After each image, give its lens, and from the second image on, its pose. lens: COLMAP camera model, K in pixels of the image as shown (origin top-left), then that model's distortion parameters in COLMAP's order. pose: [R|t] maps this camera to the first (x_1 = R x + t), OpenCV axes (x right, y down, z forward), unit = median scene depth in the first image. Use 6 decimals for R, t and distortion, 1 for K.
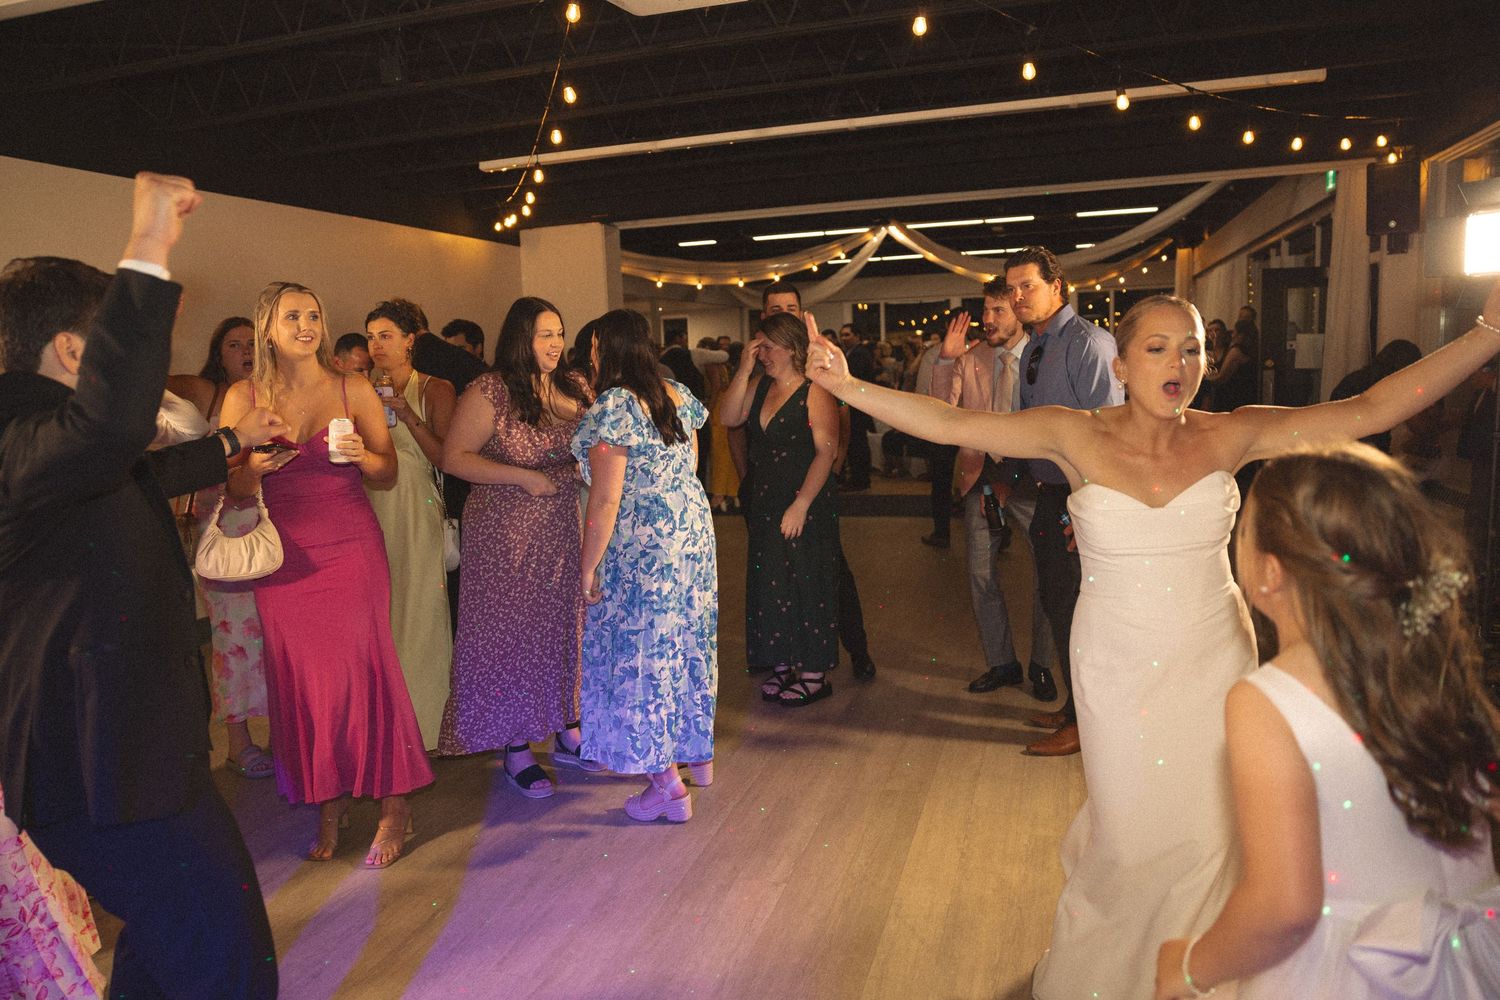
lens RADIAL K [[1021.1, 0, 750.0], [0, 1021.1, 500.0], [0, 0, 1]] dist [-0.118578, 0.097880]
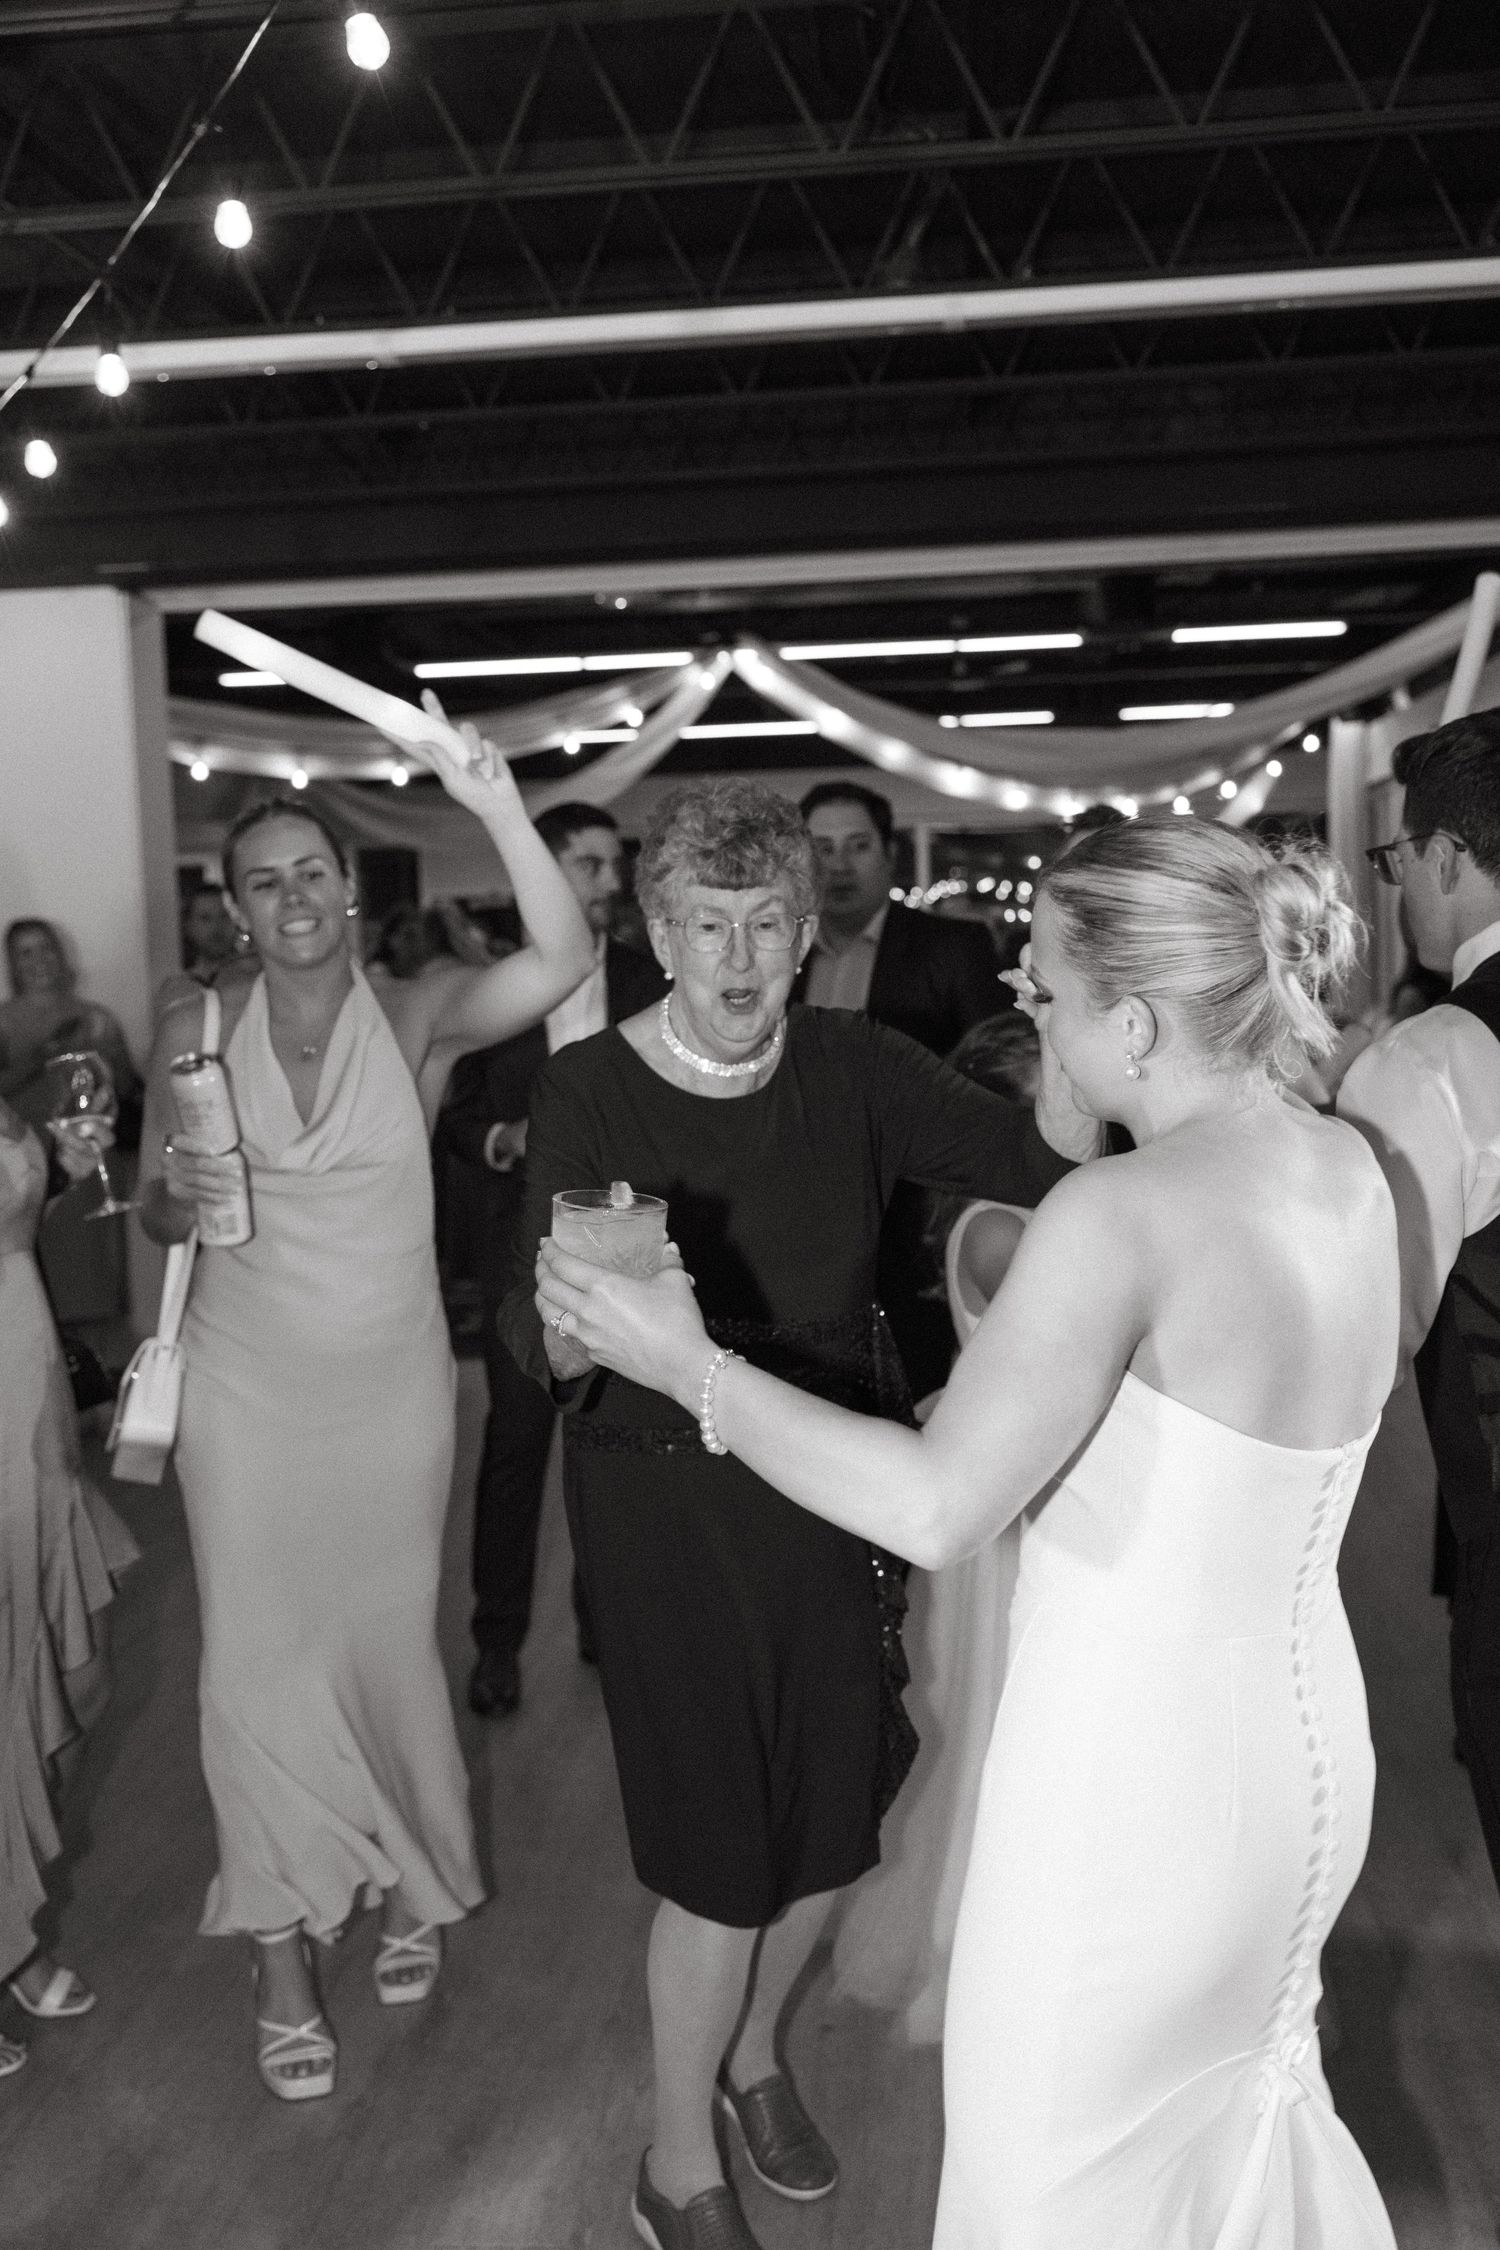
lens RADIAL K [[2238.8, 0, 754.2], [0, 2238.8, 1188.7], [0, 0, 1]] dist [0.015658, 0.001110]
pose [[0.978754, -0.008983, 0.204841, -0.052677], [0.016870, 0.999181, -0.036788, -0.010015], [-0.204343, 0.039462, 0.978104, 0.085833]]
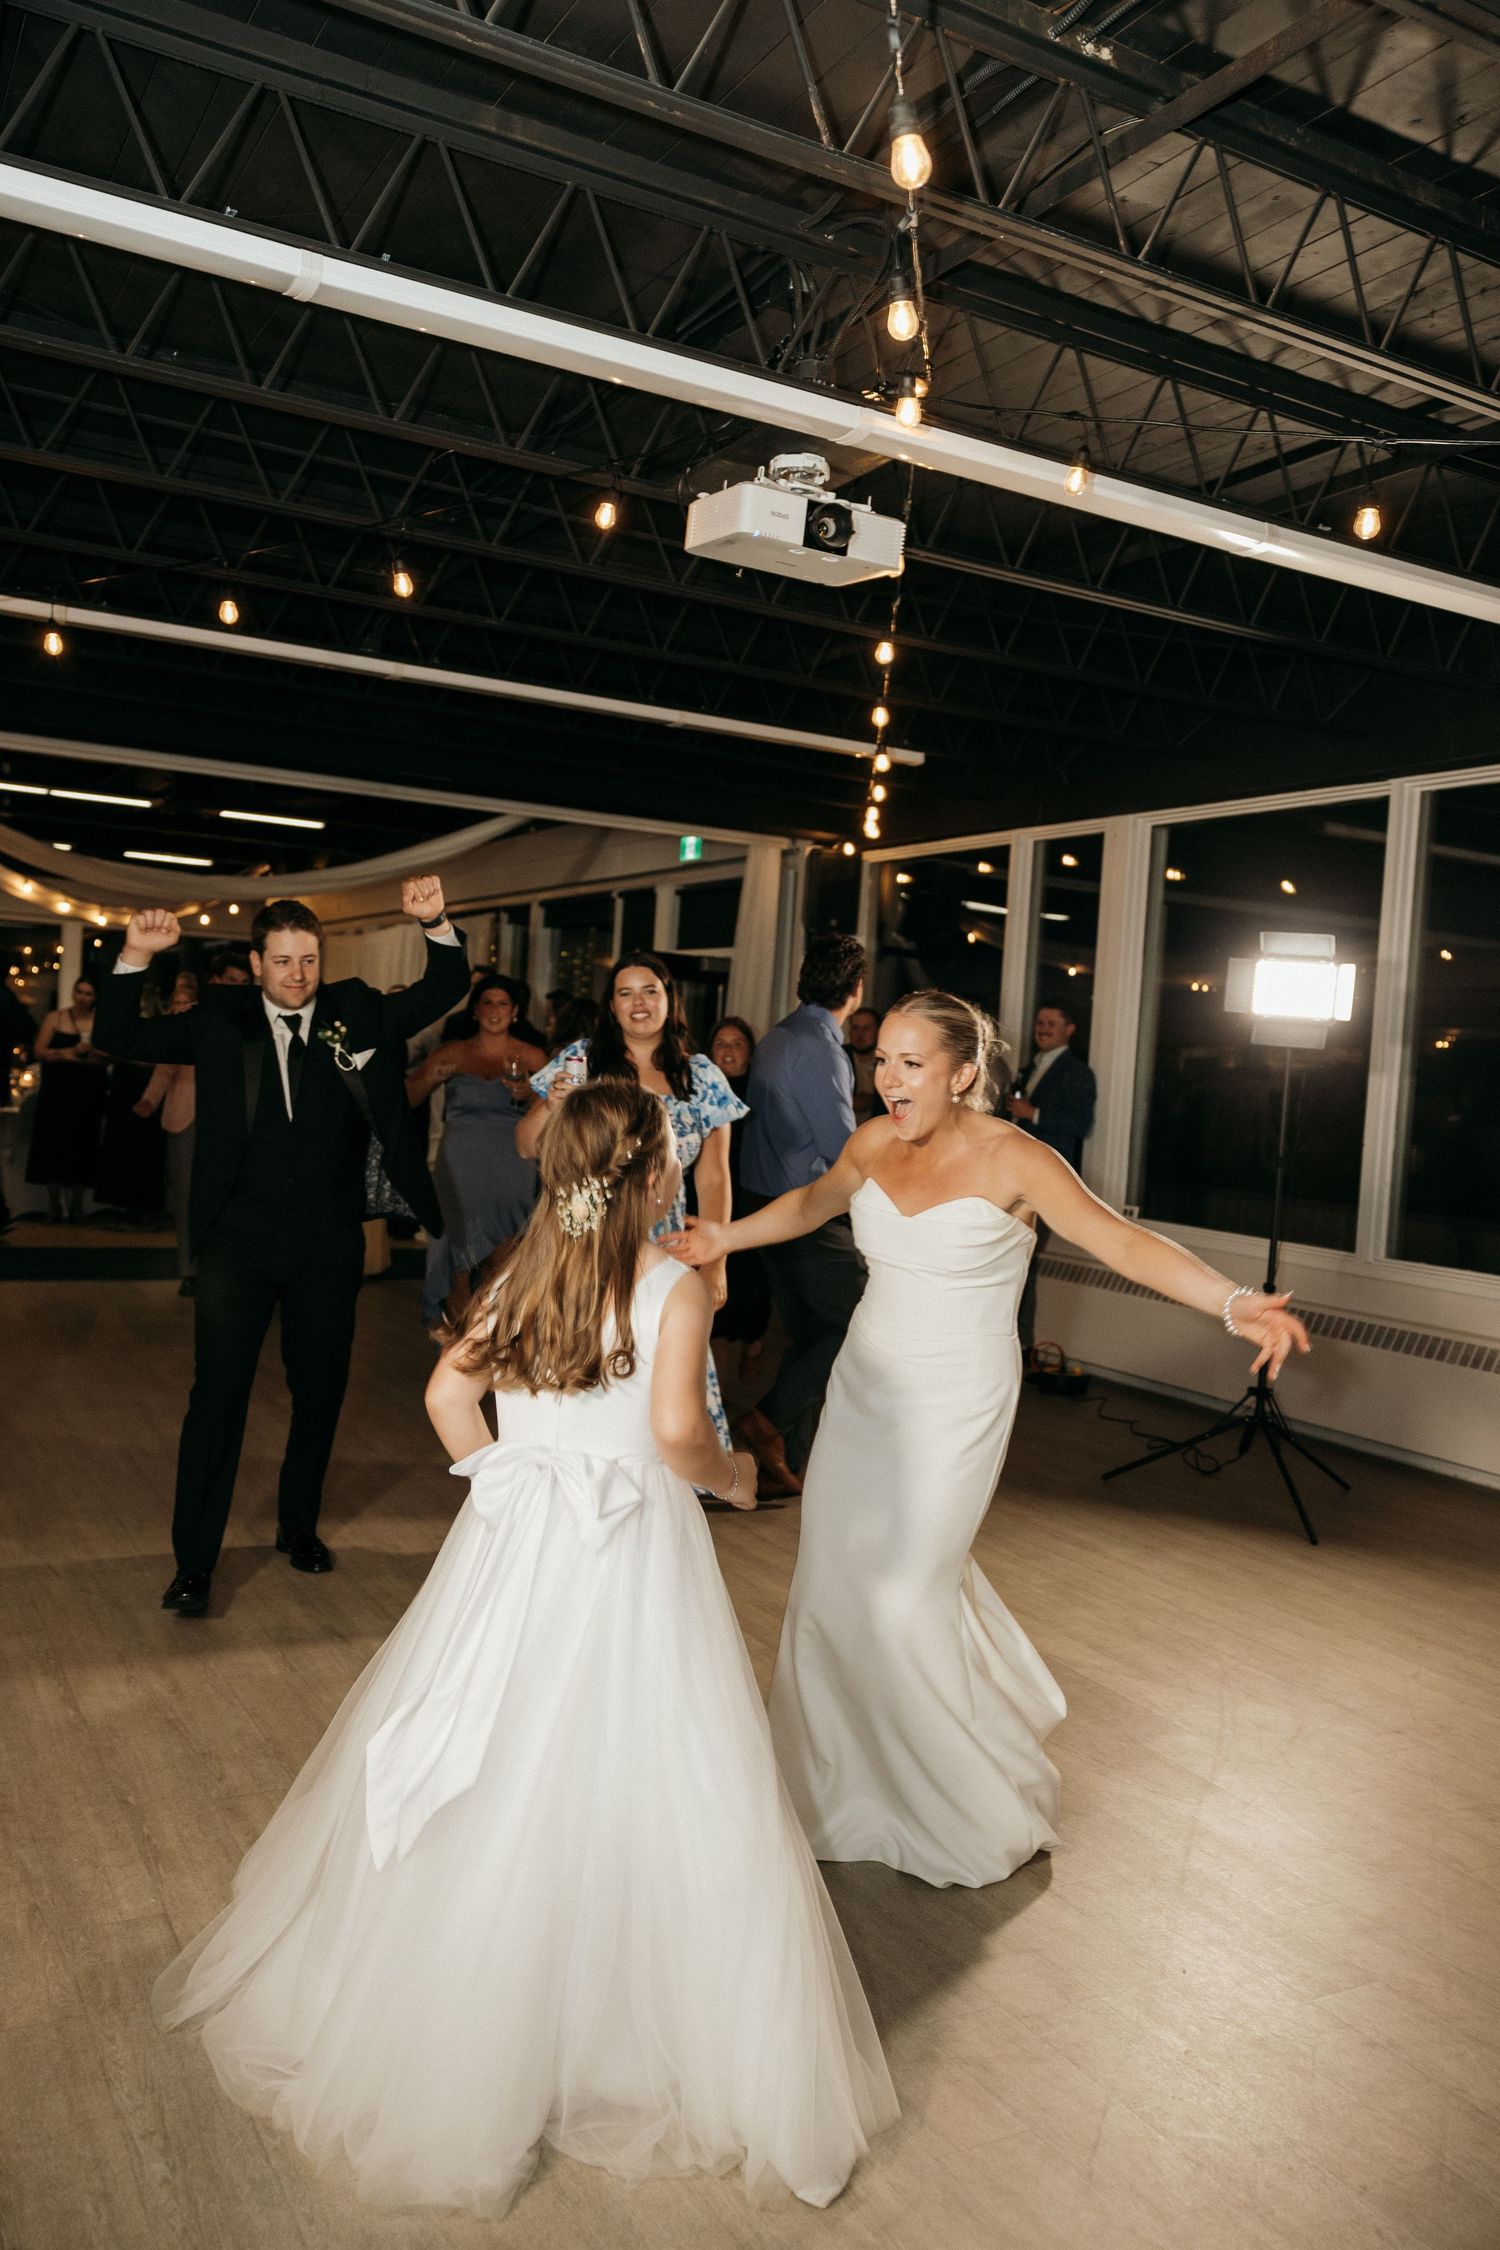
lens RADIAL K [[1720.2, 0, 750.0], [0, 1720.2, 1125.0], [0, 0, 1]] dist [-0.027920, -0.000007]
pose [[0.690094, 0.066859, 0.720624, -0.196397], [0.001238, 0.995613, -0.093558, 0.012564], [-0.723718, 0.065456, 0.686984, 0.024766]]
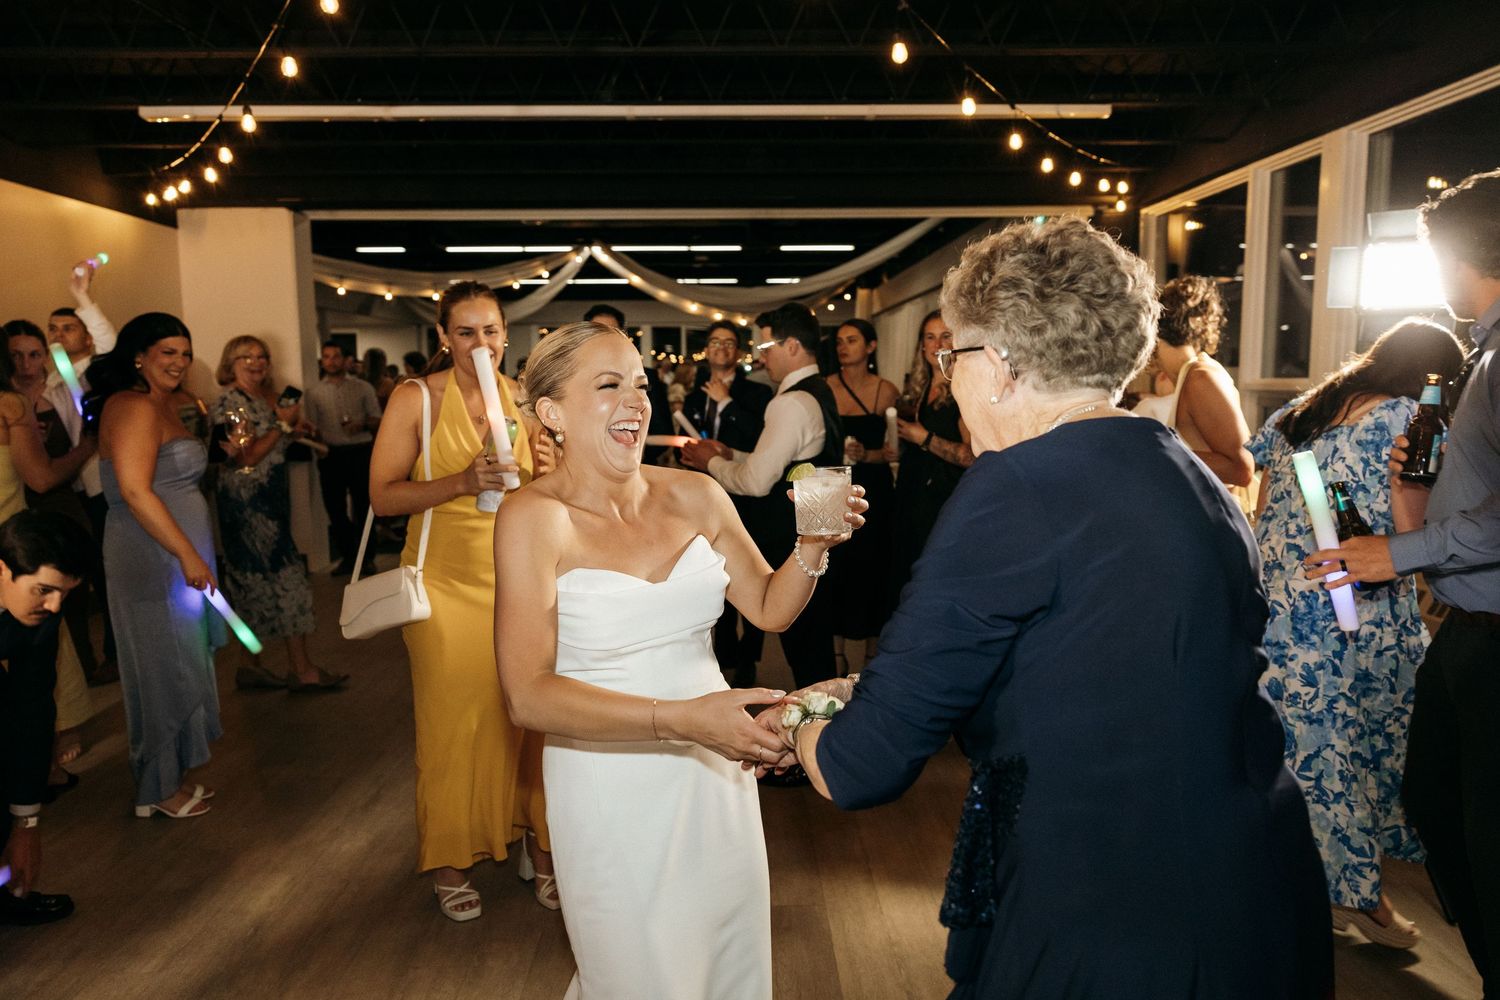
lens RADIAL K [[1000.2, 0, 750.0], [0, 1000.2, 500.0], [0, 0, 1]] dist [0.002952, -0.003660]
pose [[0.945370, -0.001264, 0.325997, -0.033487], [0.009682, 0.999660, -0.024202, -0.004573], [-0.325856, 0.026036, 0.945061, 0.054993]]
